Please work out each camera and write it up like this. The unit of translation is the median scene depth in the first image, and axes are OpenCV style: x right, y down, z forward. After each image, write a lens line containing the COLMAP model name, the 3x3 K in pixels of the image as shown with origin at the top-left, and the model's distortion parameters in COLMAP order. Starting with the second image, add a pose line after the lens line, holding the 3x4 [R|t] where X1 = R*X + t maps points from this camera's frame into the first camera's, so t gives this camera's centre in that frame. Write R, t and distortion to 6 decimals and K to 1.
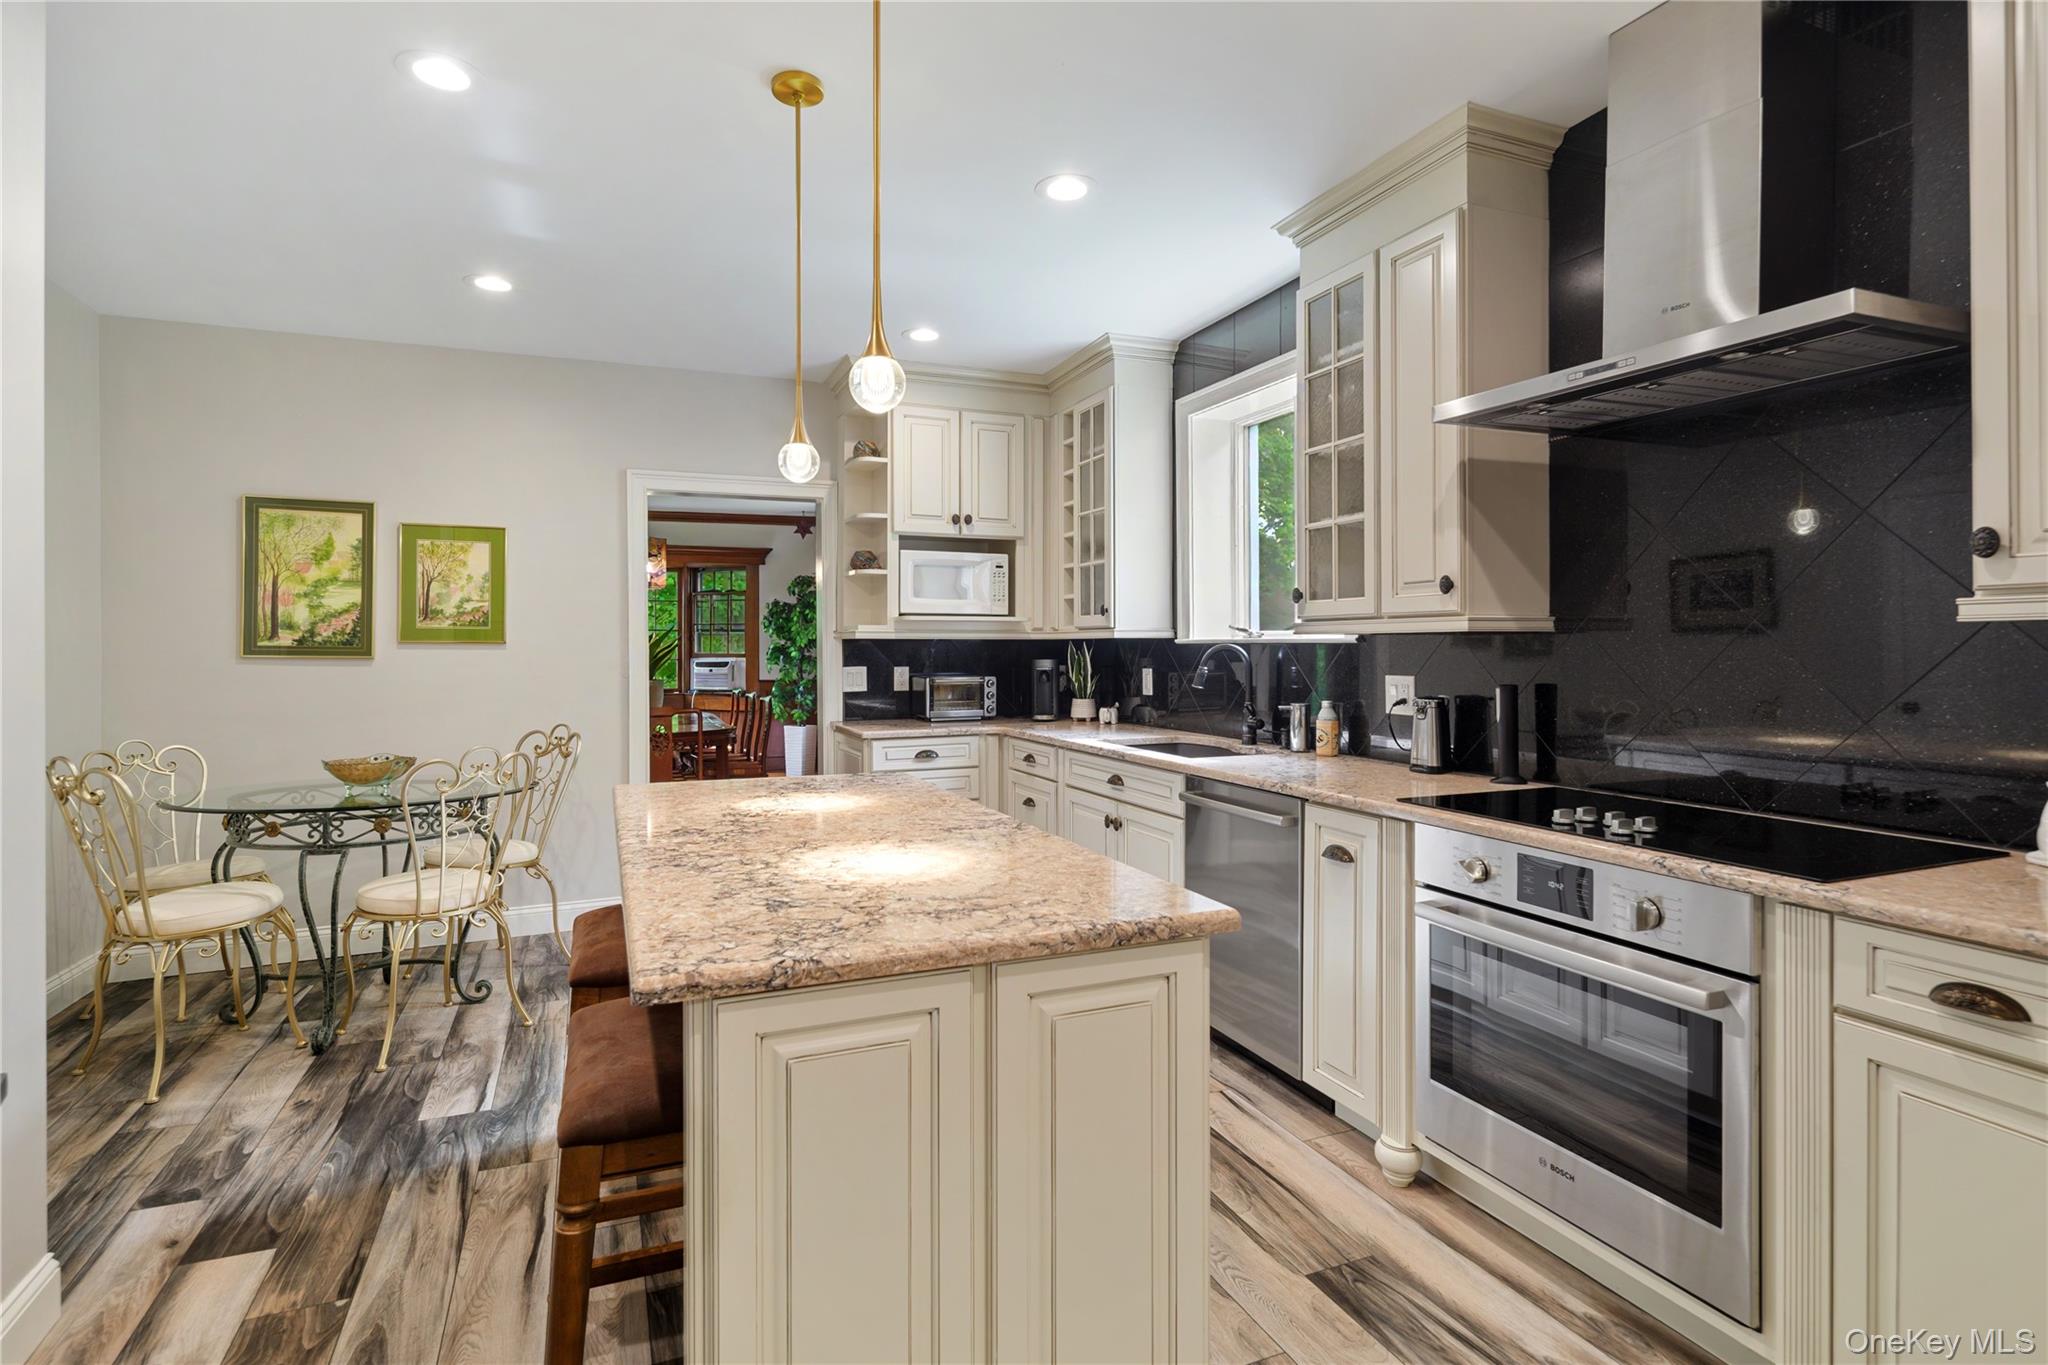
lens RADIAL K [[1028.1, 0, 1044.6], [0, 1028.1, 650.2], [0, 0, 1]] dist [0.005248, -0.002497]
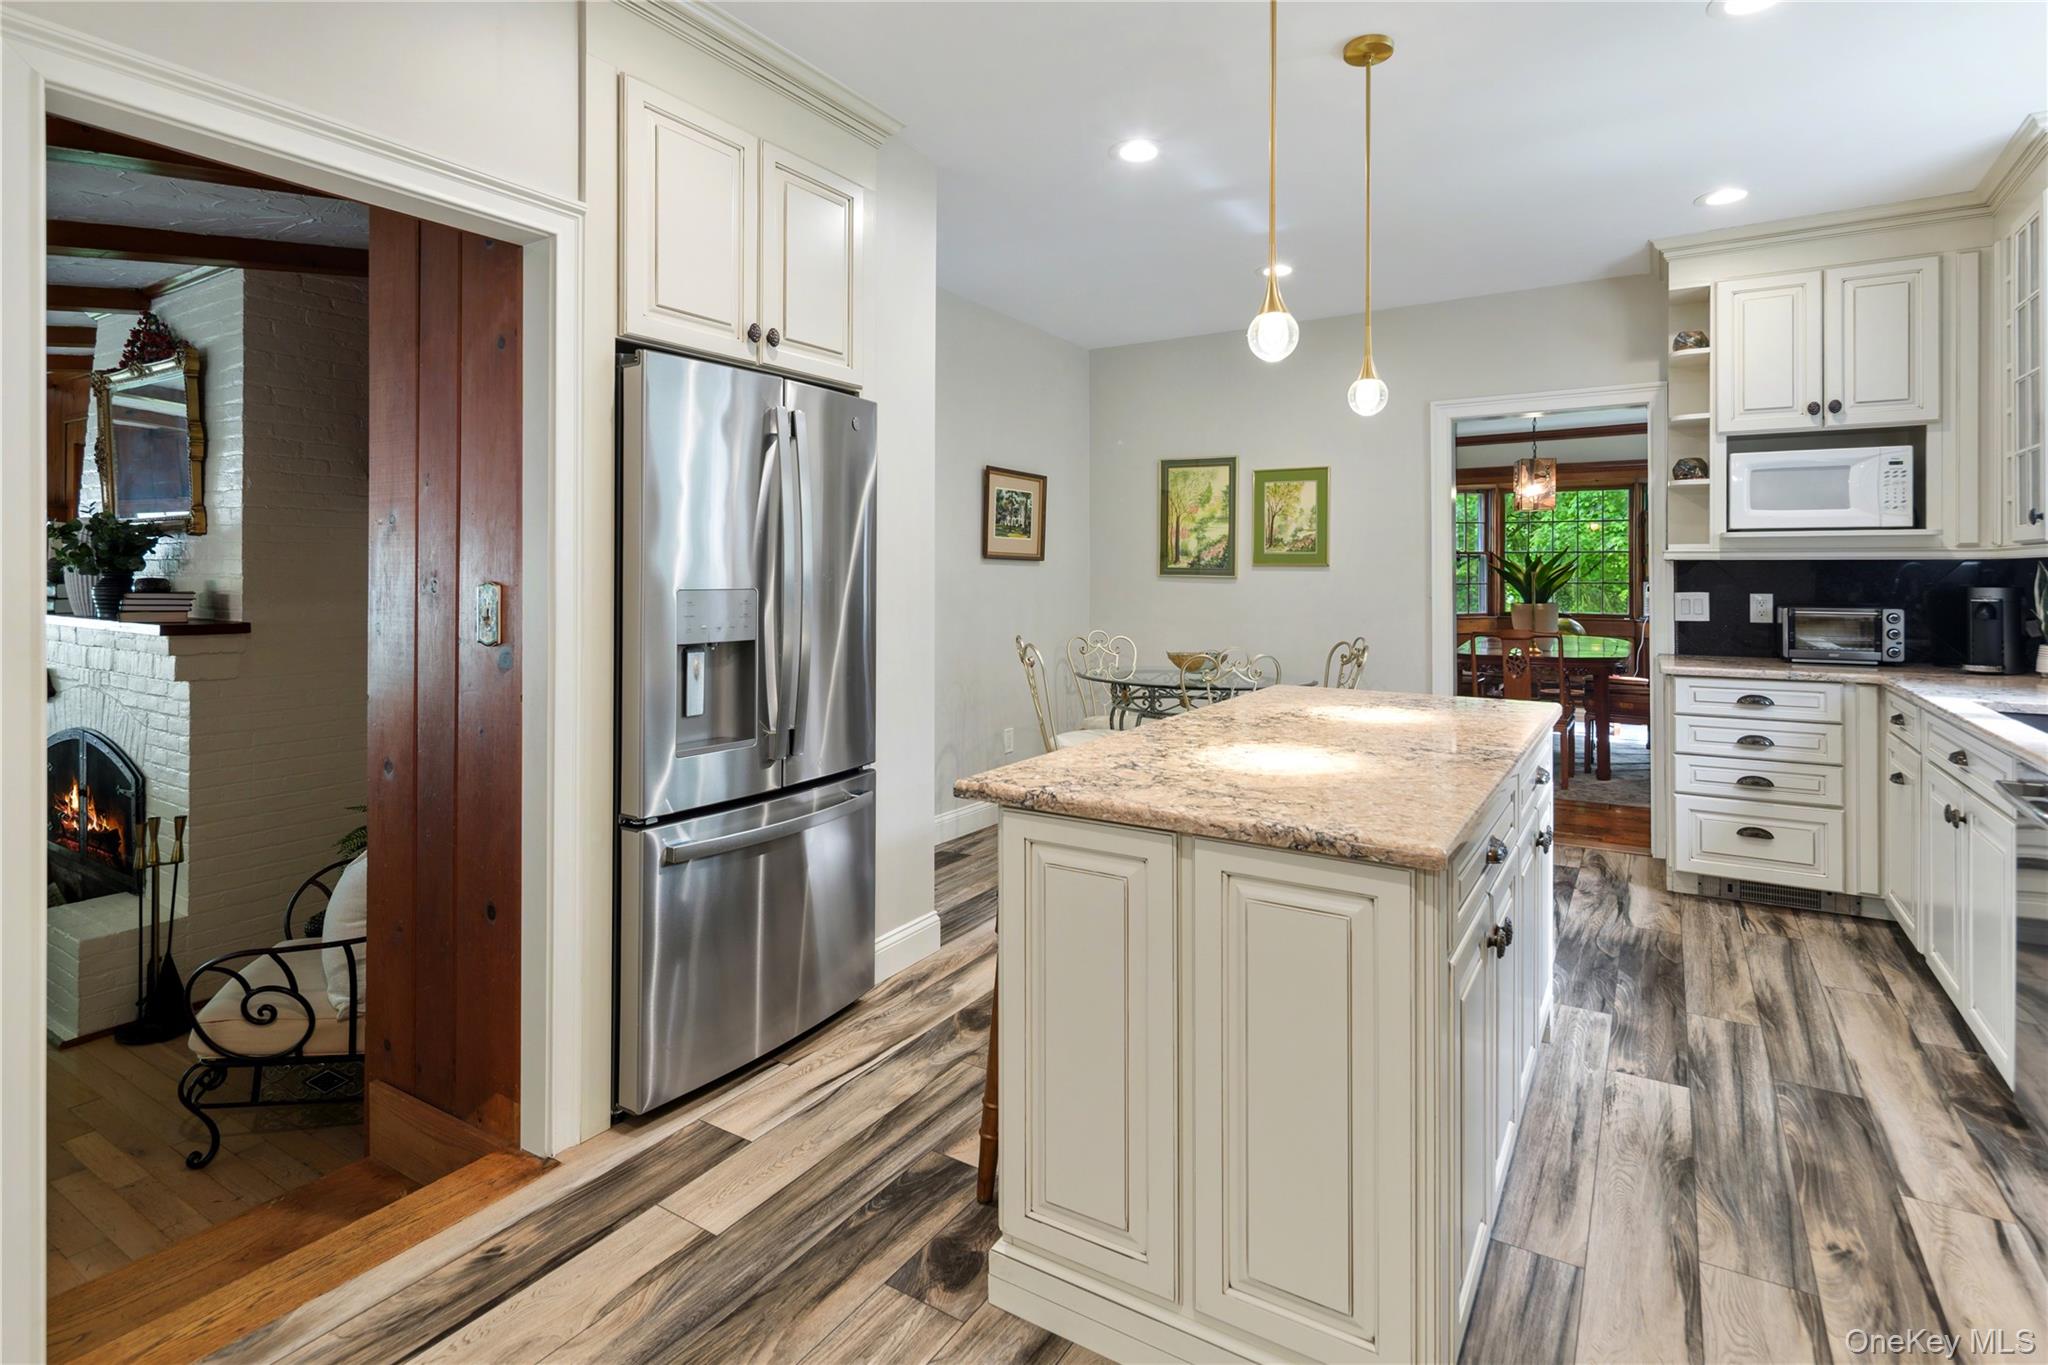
lens RADIAL K [[1028.1, 0, 1016.6], [0, 1028.1, 567.7], [0, 0, 1]] dist [0.005248, -0.002497]
pose [[0.564604, -0.000045, -0.825362, 0.243674], [-0.004267, 0.999986, -0.002973, 0.000468], [0.825351, 0.005200, 0.564596, 0.050012]]
